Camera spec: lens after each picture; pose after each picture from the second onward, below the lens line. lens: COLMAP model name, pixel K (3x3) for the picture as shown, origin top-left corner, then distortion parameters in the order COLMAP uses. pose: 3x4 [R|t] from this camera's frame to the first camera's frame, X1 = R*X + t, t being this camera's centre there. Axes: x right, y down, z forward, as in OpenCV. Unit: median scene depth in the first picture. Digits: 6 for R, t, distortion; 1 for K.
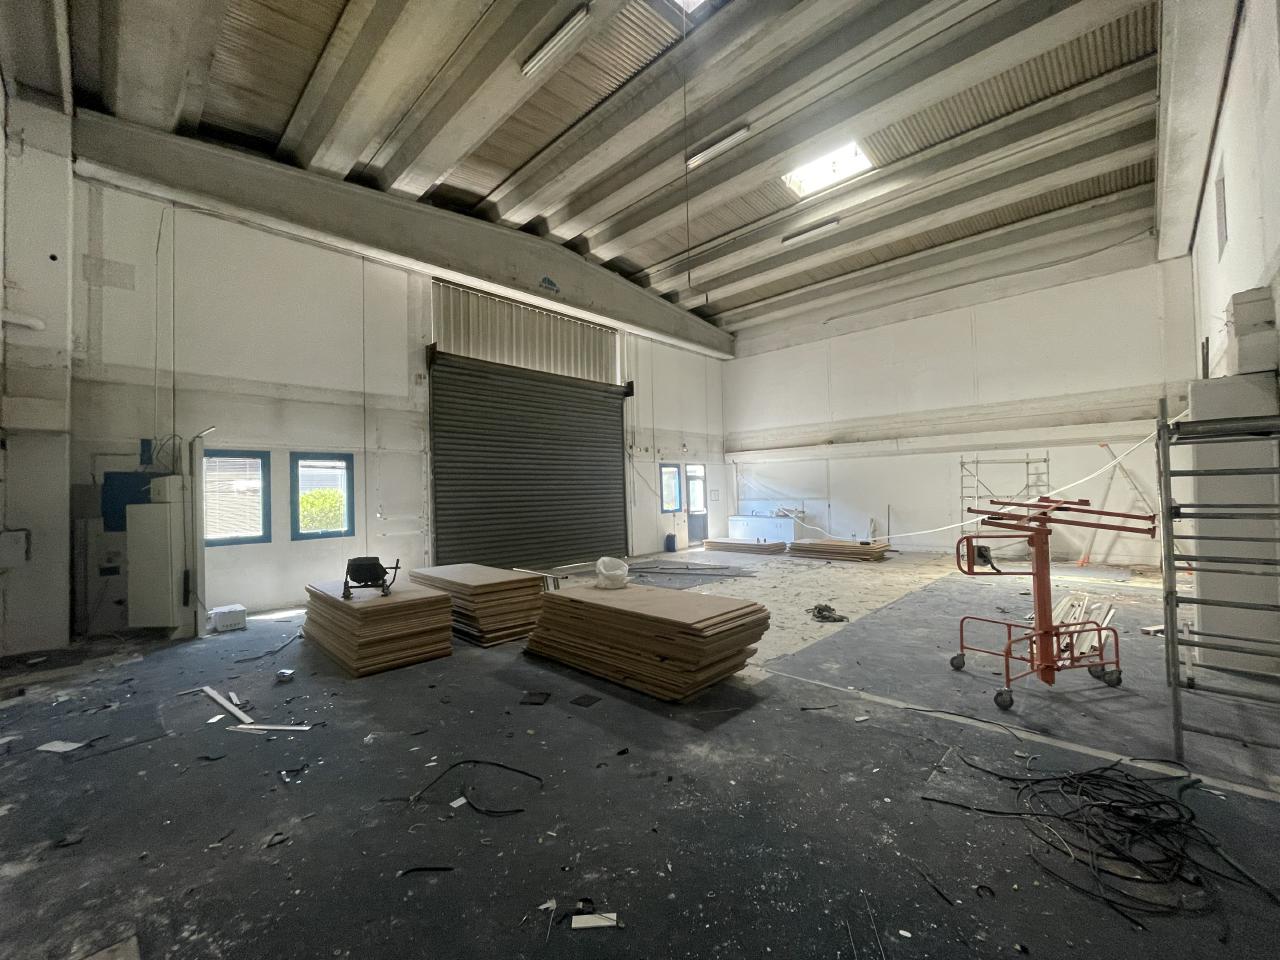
lens RADIAL K [[519.4, 0, 639.4], [0, 519.4, 480.9], [0, 0, 1]] dist [-0.003886, -0.000060]
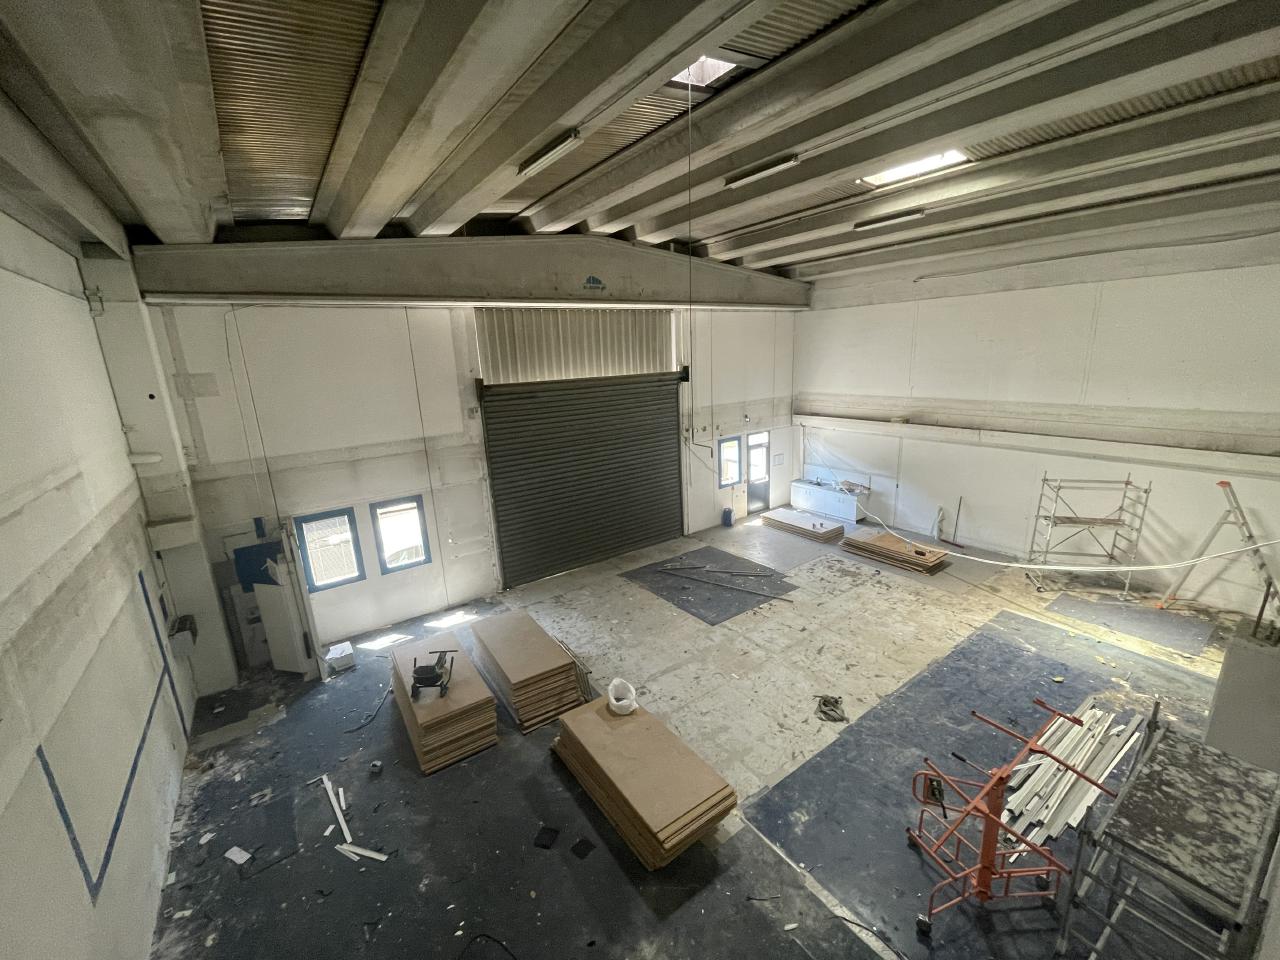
lens RADIAL K [[519.4, 0, 639.3], [0, 519.4, 482.1], [0, 0, 1]] dist [-0.003886, -0.000060]
pose [[0.984002, 0.025110, -0.176377, 0.097581], [0.022793, 0.964137, 0.264424, -0.323153], [0.176691, -0.264214, 0.948141, 0.021091]]
